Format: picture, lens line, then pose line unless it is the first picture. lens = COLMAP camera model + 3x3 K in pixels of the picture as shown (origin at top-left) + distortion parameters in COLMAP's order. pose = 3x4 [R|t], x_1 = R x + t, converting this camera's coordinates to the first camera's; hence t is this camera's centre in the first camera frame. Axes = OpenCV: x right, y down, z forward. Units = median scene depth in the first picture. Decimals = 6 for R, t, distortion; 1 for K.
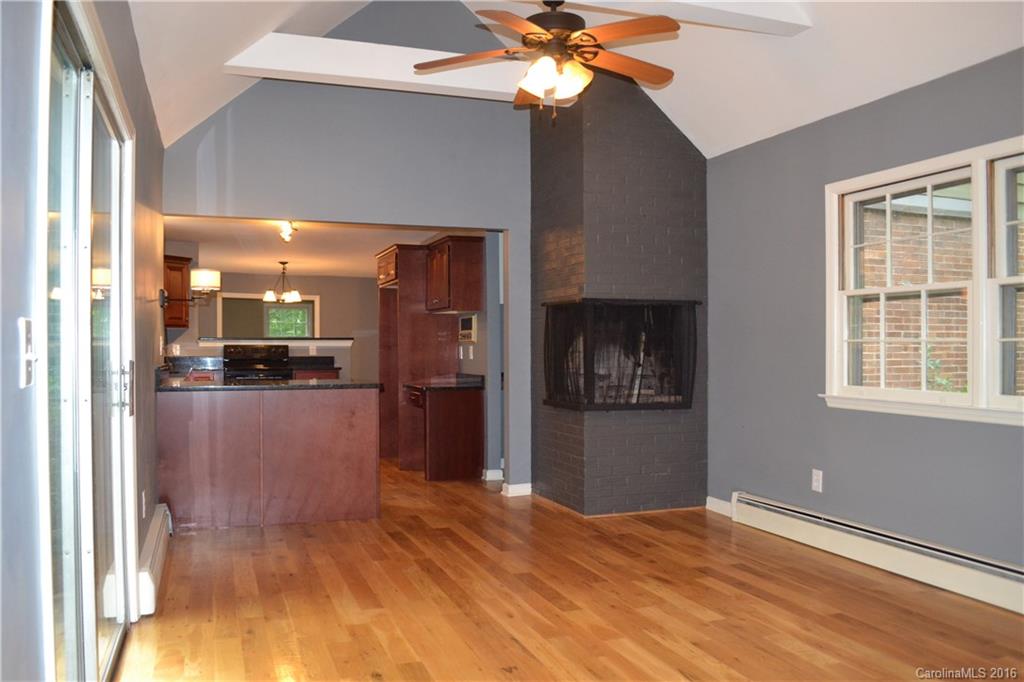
lens RADIAL K [[823.1, 0, 499.4], [0, 823.1, 343.2], [0, 0, 1]] dist [-0.074355, -0.005237]
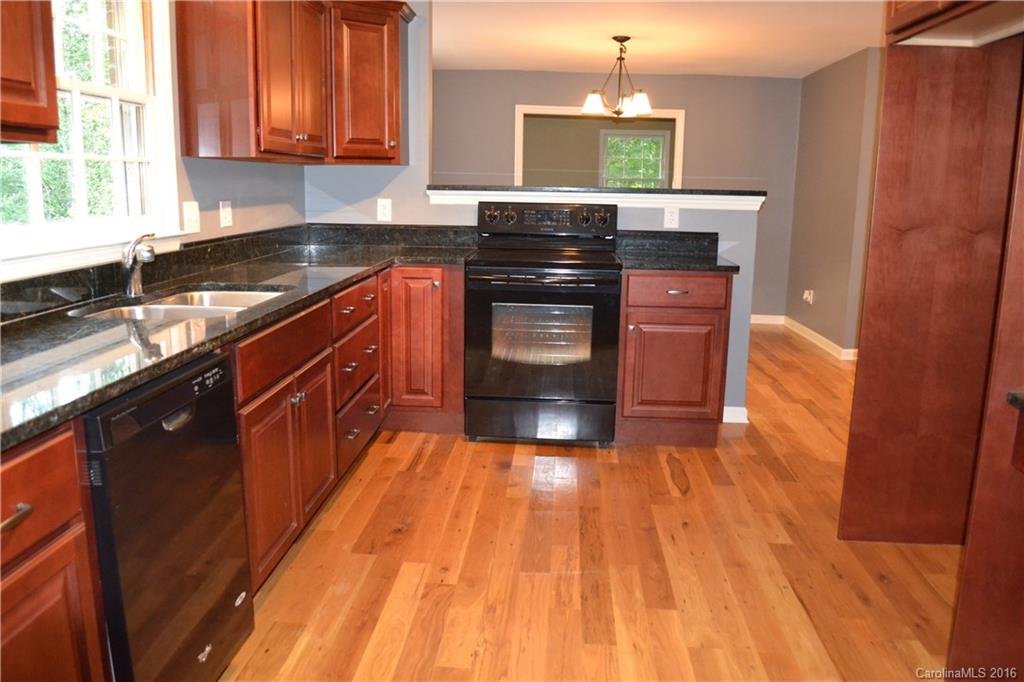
lens RADIAL K [[823.1, 0, 499.4], [0, 823.1, 343.2], [0, 0, 1]] dist [-0.074355, -0.005237]
pose [[0.912358, 0.094569, -0.398321, -0.136222], [-0.016031, 0.980461, 0.196060, -0.010533], [0.409079, -0.172491, 0.896047, 0.580966]]
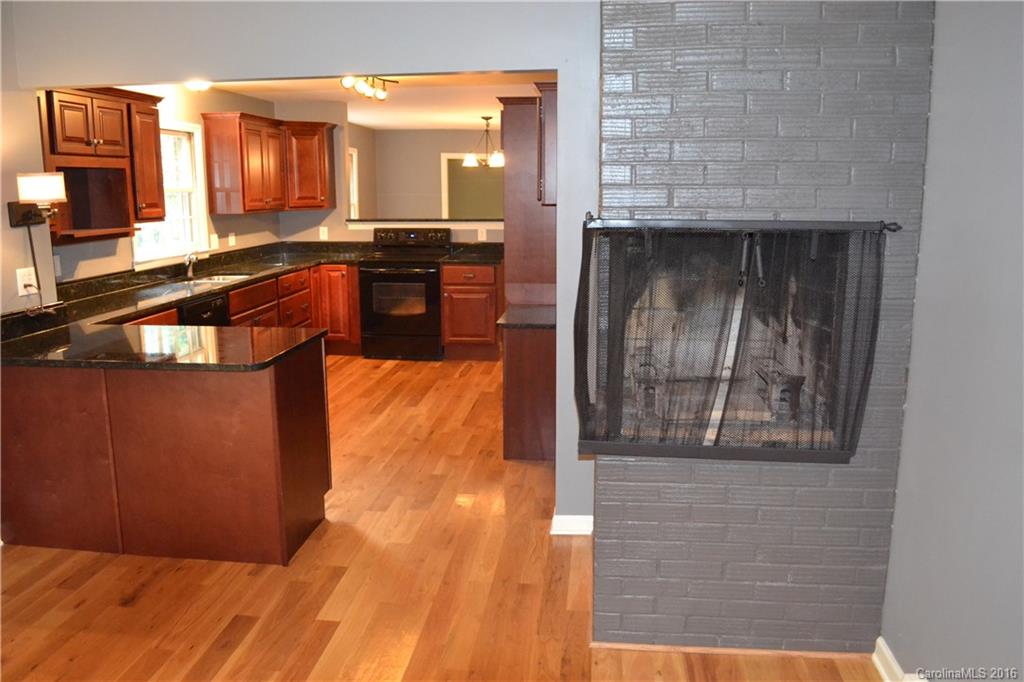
lens RADIAL K [[823.1, 0, 499.4], [0, 823.1, 343.2], [0, 0, 1]] dist [-0.074355, -0.005237]
pose [[0.895794, 0.082525, -0.436741, 0.147137], [0.002840, 0.981529, 0.191291, -0.041979], [0.444461, -0.172598, 0.879014, 0.311513]]
